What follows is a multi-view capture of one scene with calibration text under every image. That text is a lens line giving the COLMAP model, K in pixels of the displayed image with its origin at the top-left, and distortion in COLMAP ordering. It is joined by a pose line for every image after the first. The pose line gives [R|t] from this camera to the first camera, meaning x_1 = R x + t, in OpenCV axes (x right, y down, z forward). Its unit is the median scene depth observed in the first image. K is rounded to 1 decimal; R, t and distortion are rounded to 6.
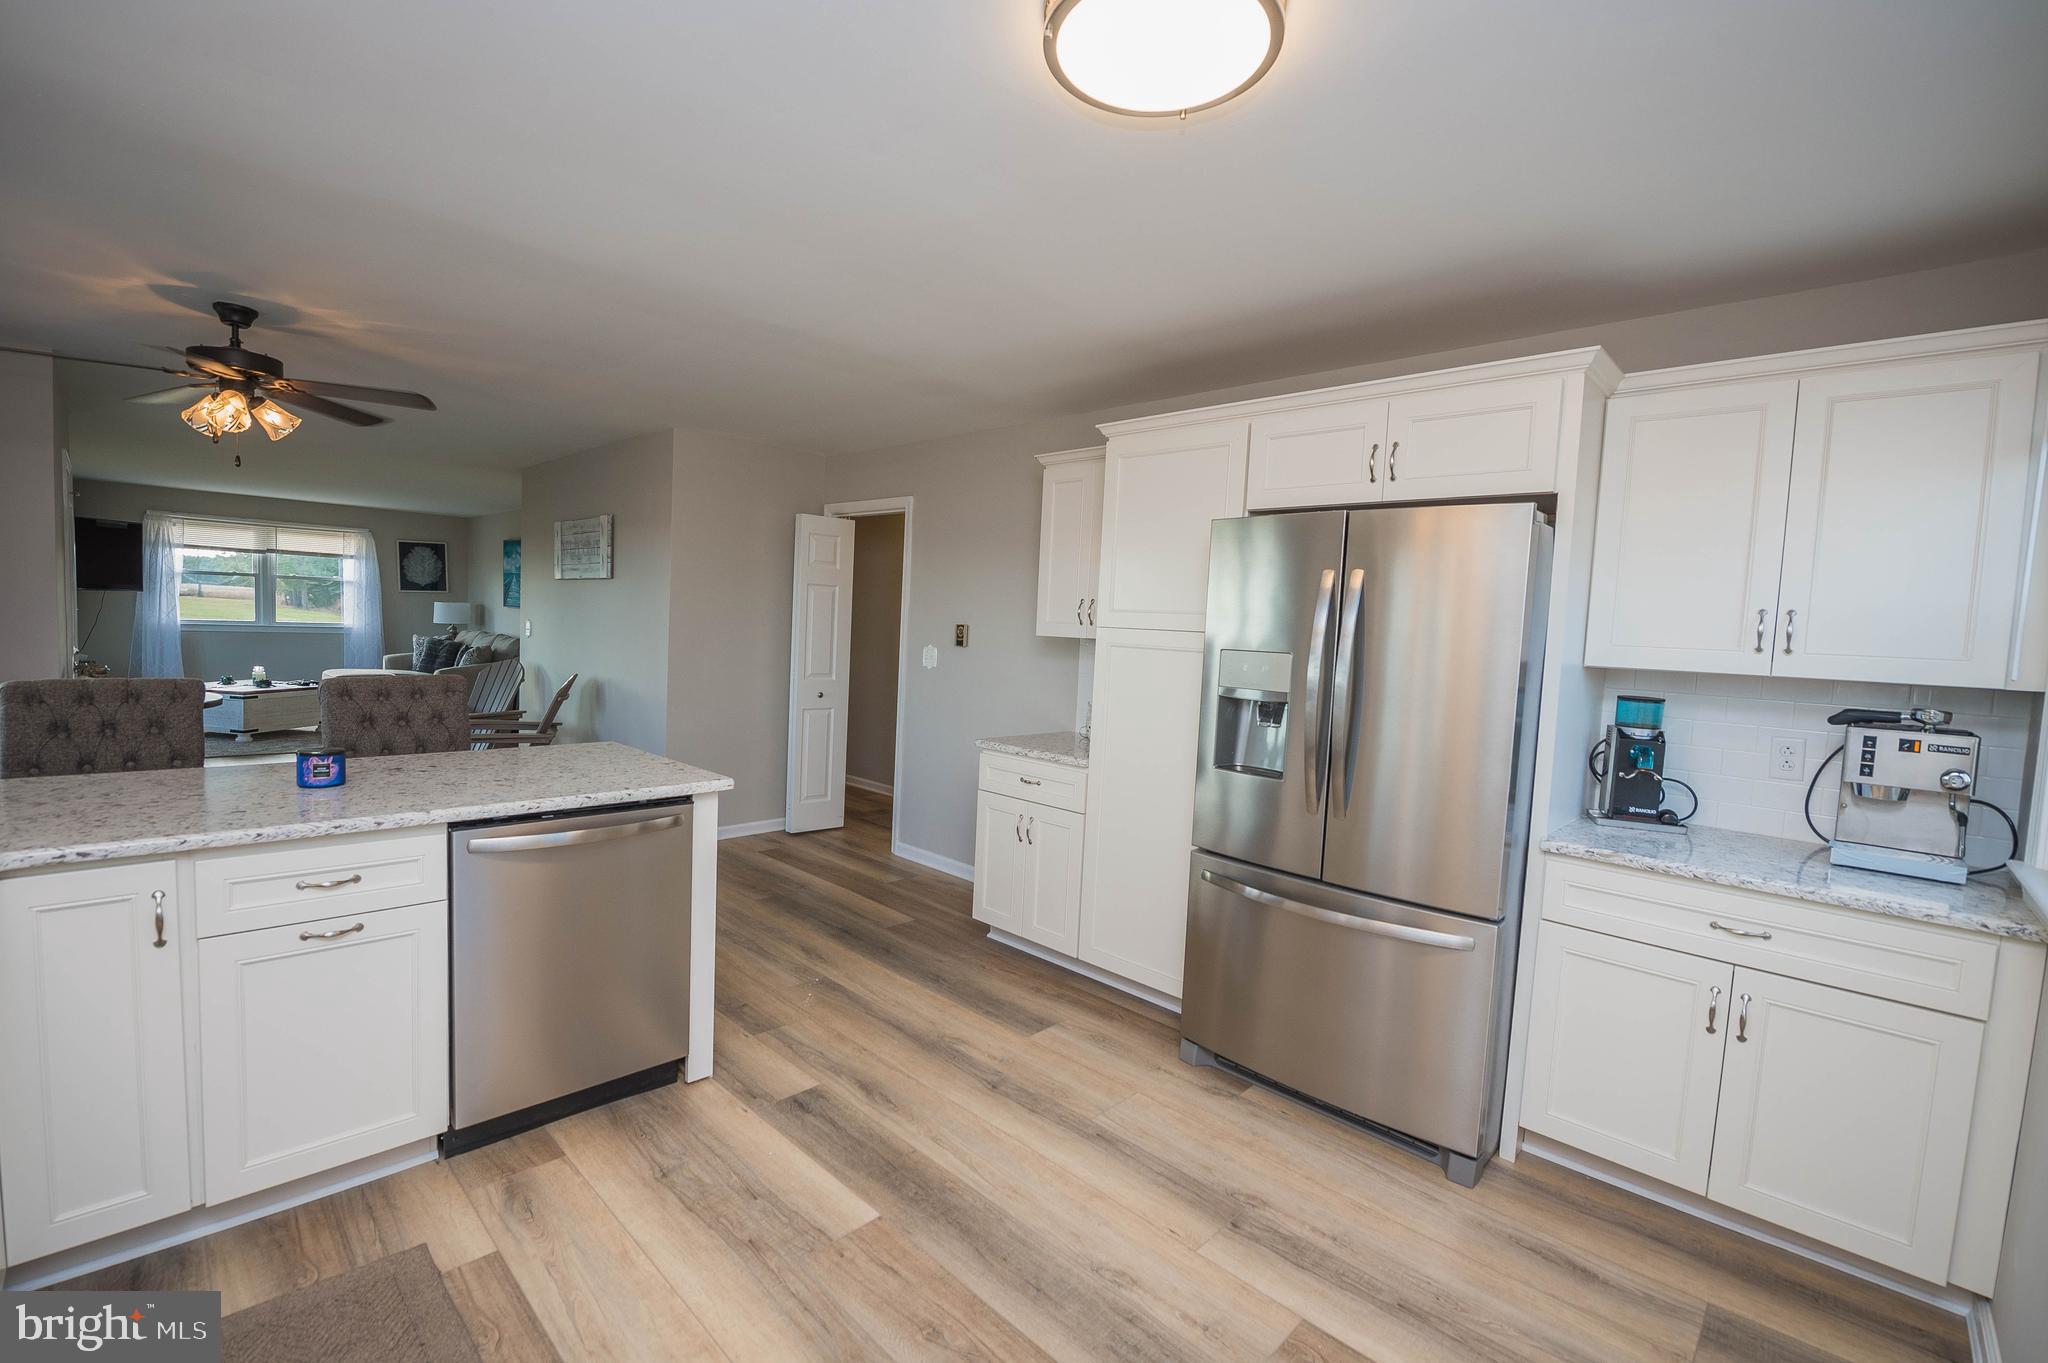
lens RADIAL K [[861.7, 0, 1024.0], [0, 861.7, 681.5], [0, 0, 1]] dist [-0.025885, 0.000110]
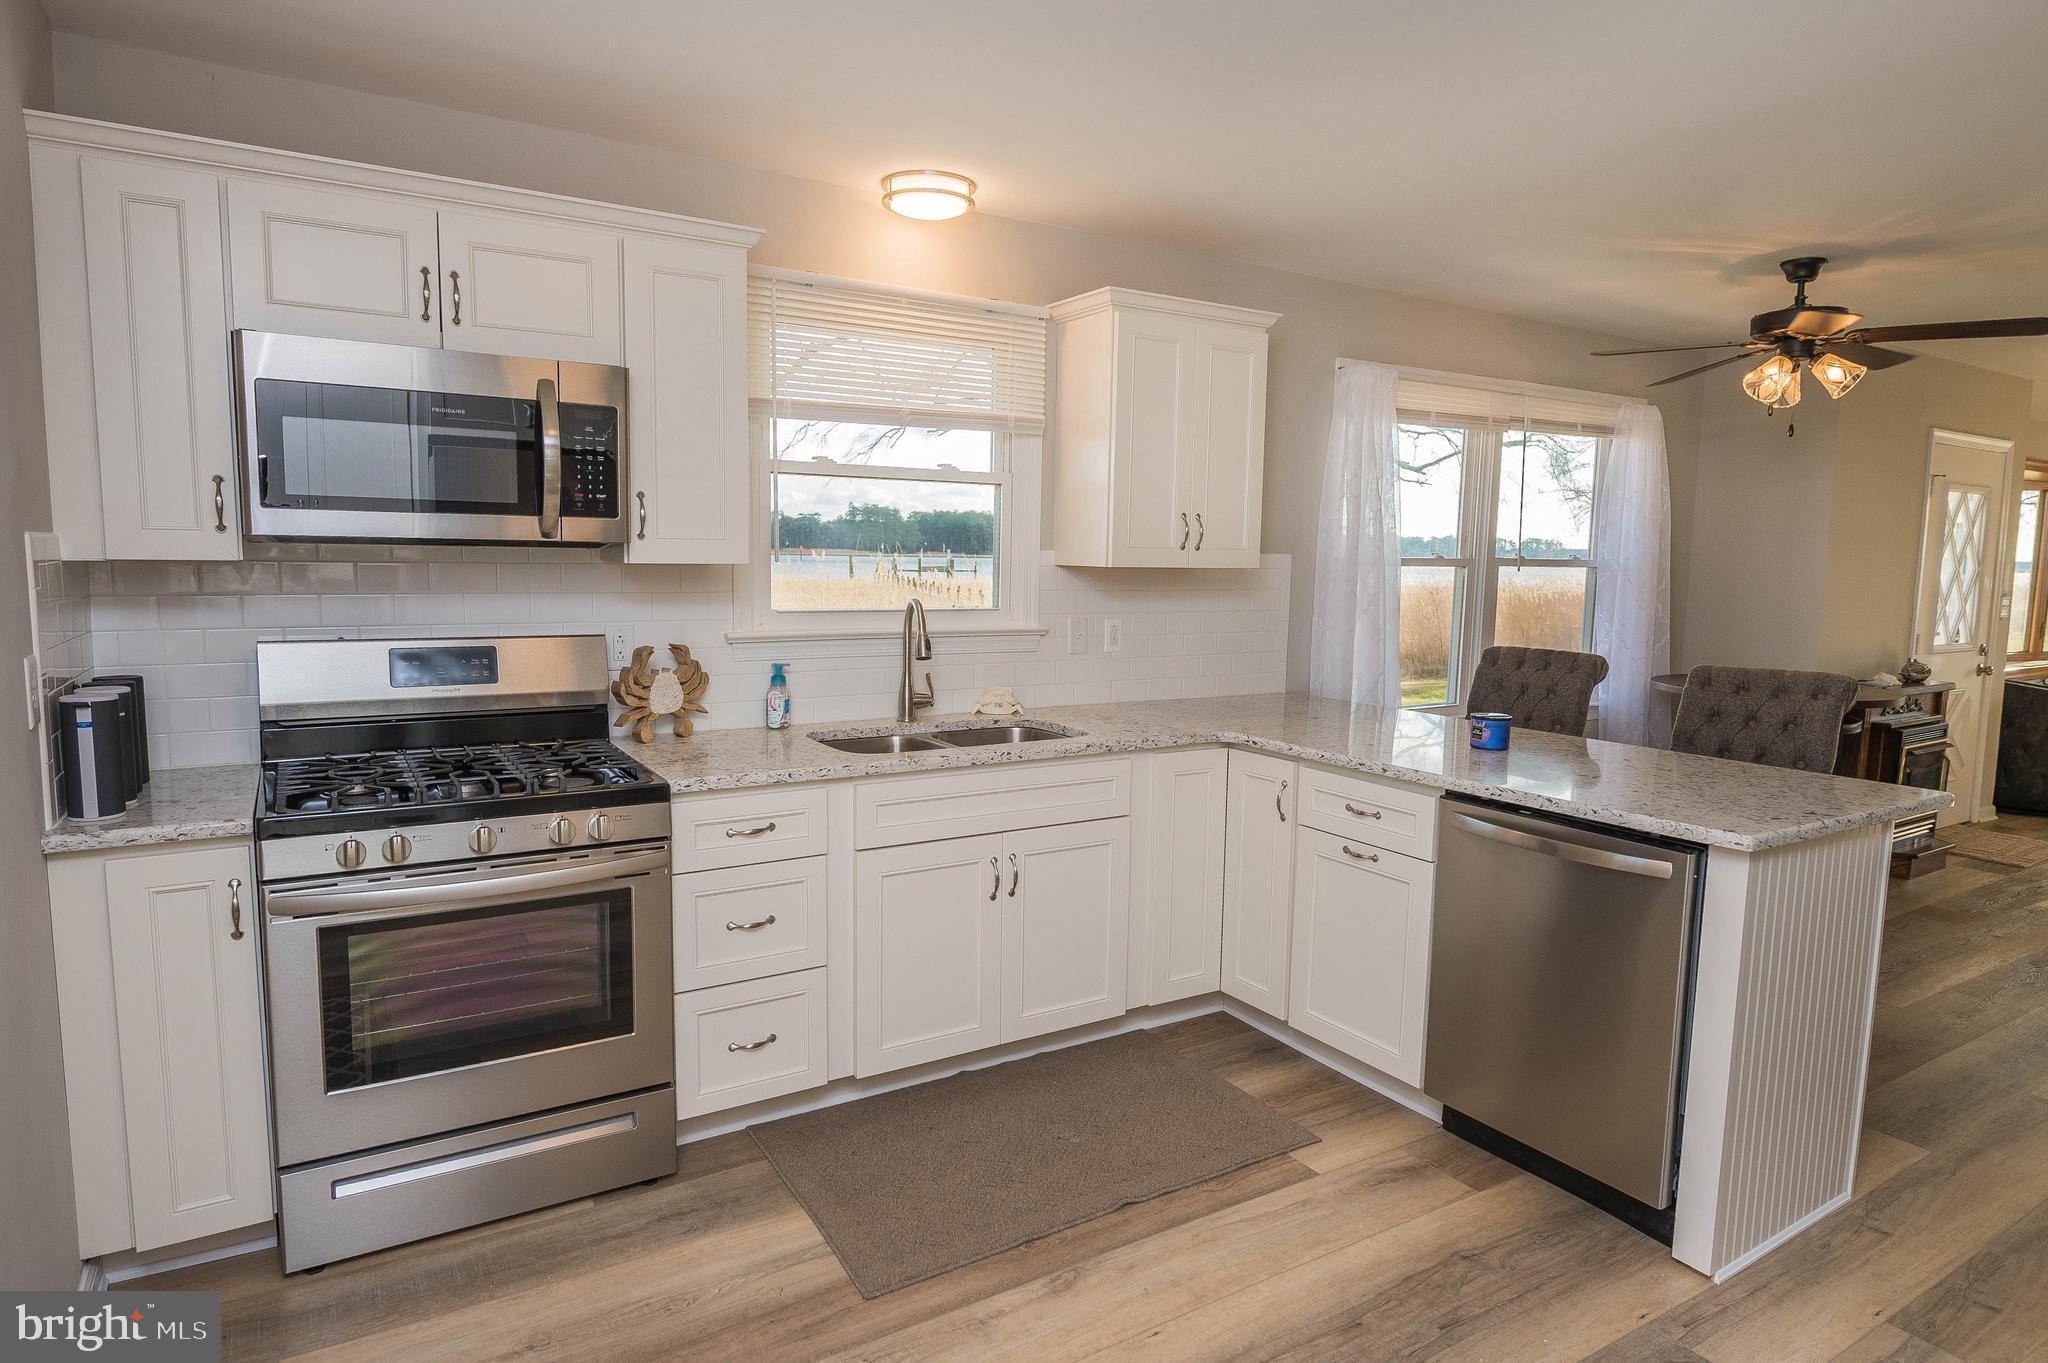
lens RADIAL K [[1134.8, 0, 1024.0], [0, 1134.8, 681.5], [0, 0, 1]] dist [0.002527, 0.000388]
pose [[-0.234012, 0.050988, -0.970896, 0.580928], [-0.094237, 0.992732, 0.074849, -0.010006], [0.967656, 0.109010, -0.227506, 0.633200]]
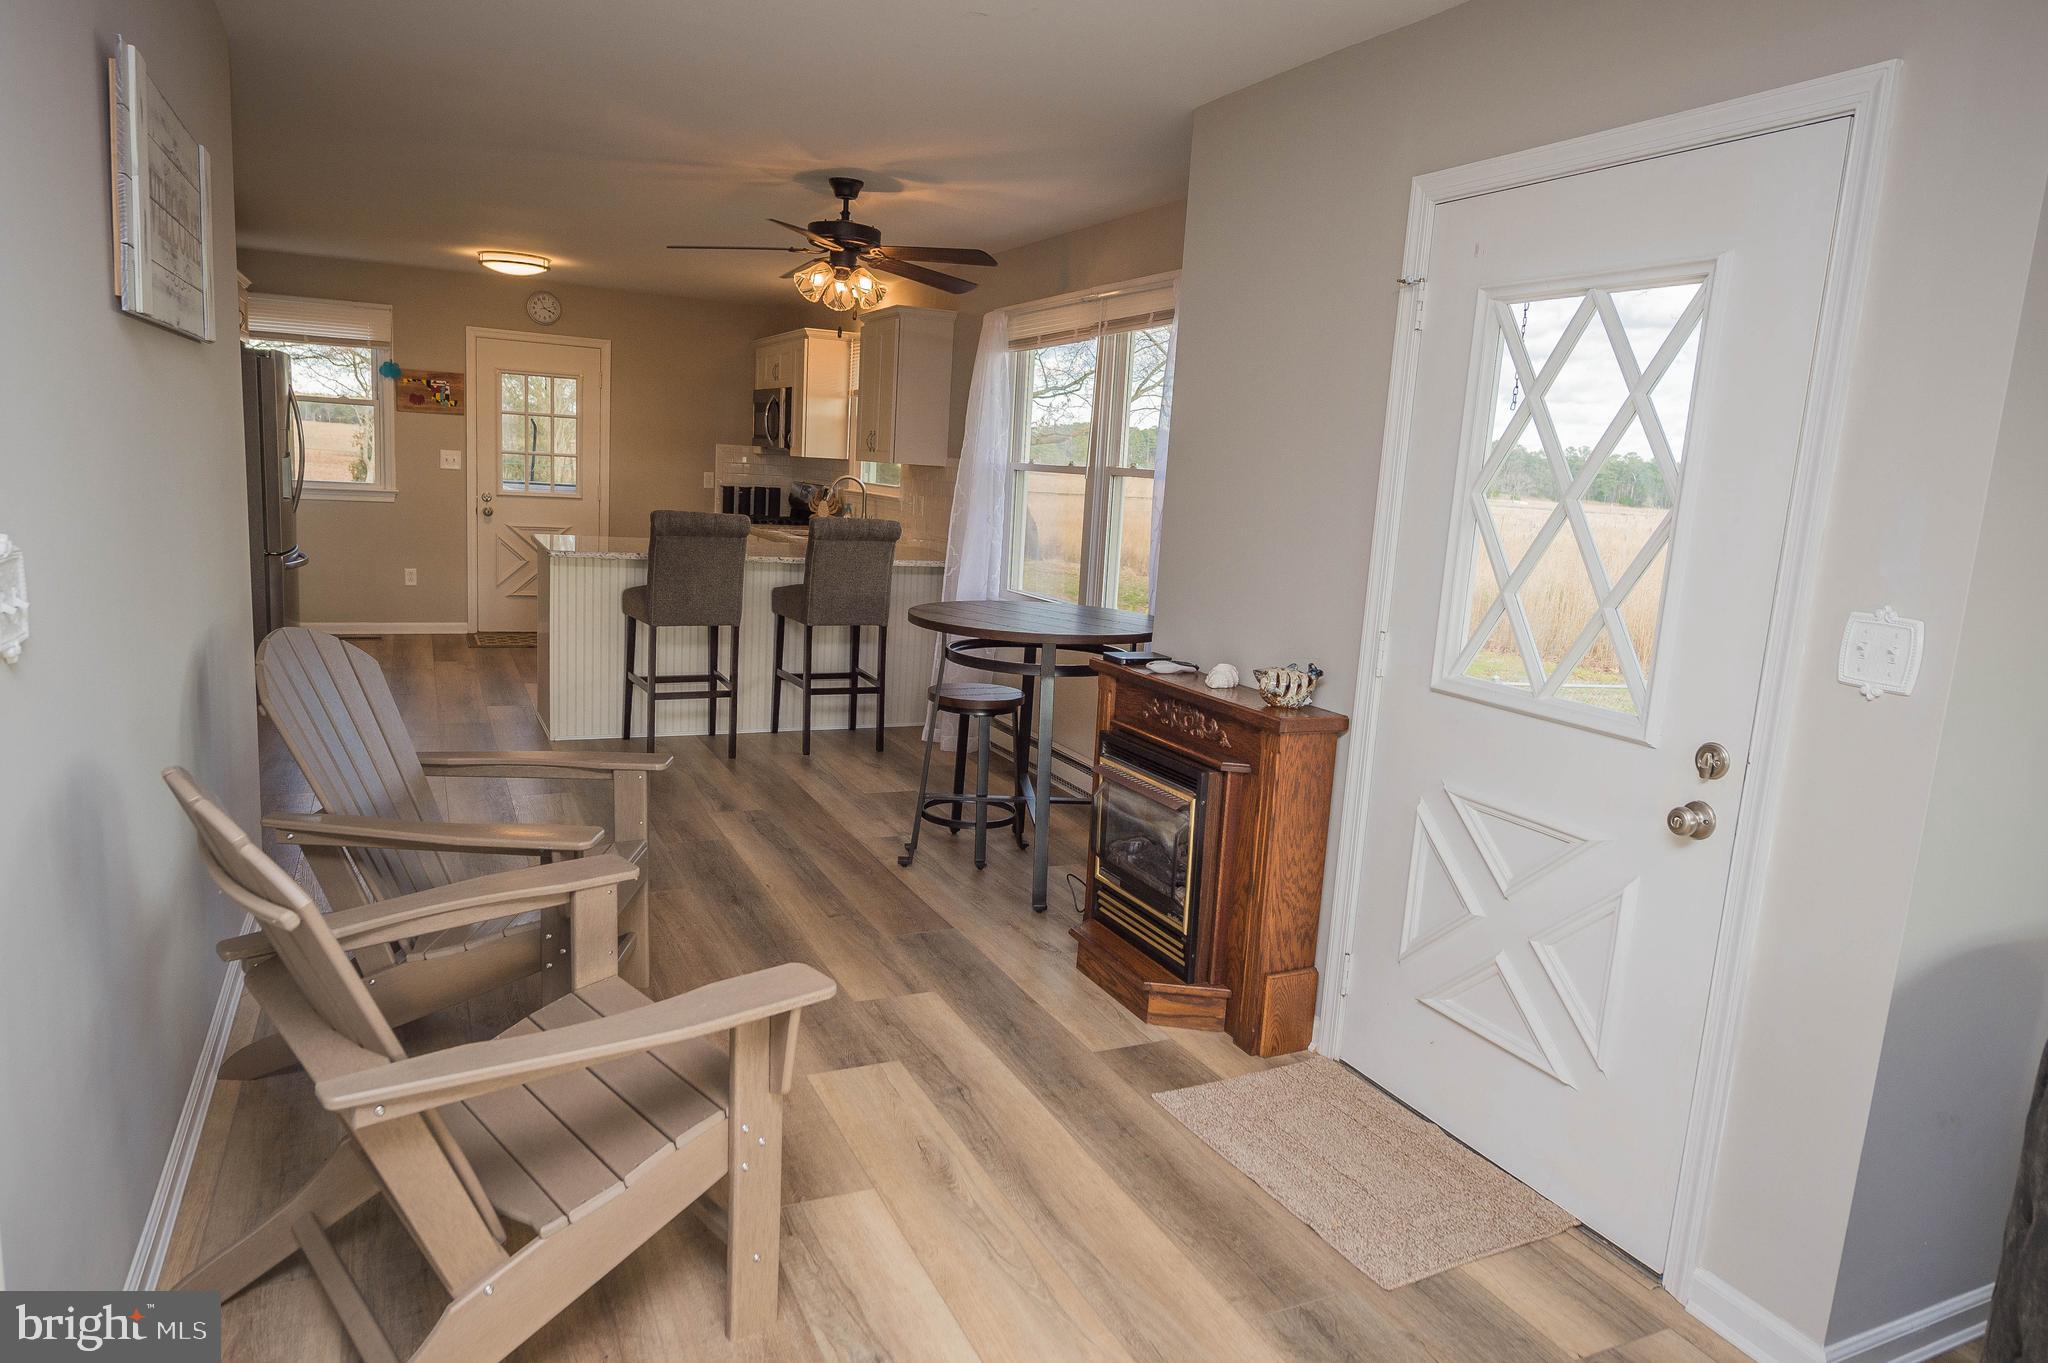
lens RADIAL K [[1273.5, 0, 1024.0], [0, 1273.5, 681.5], [0, 0, 1]] dist [-0.004420, 0.000120]
pose [[-0.926158, -0.167946, 0.337677, -2.119752], [-0.085859, 0.965756, 0.244835, -0.304859], [-0.367233, 0.197763, -0.908862, 2.945913]]
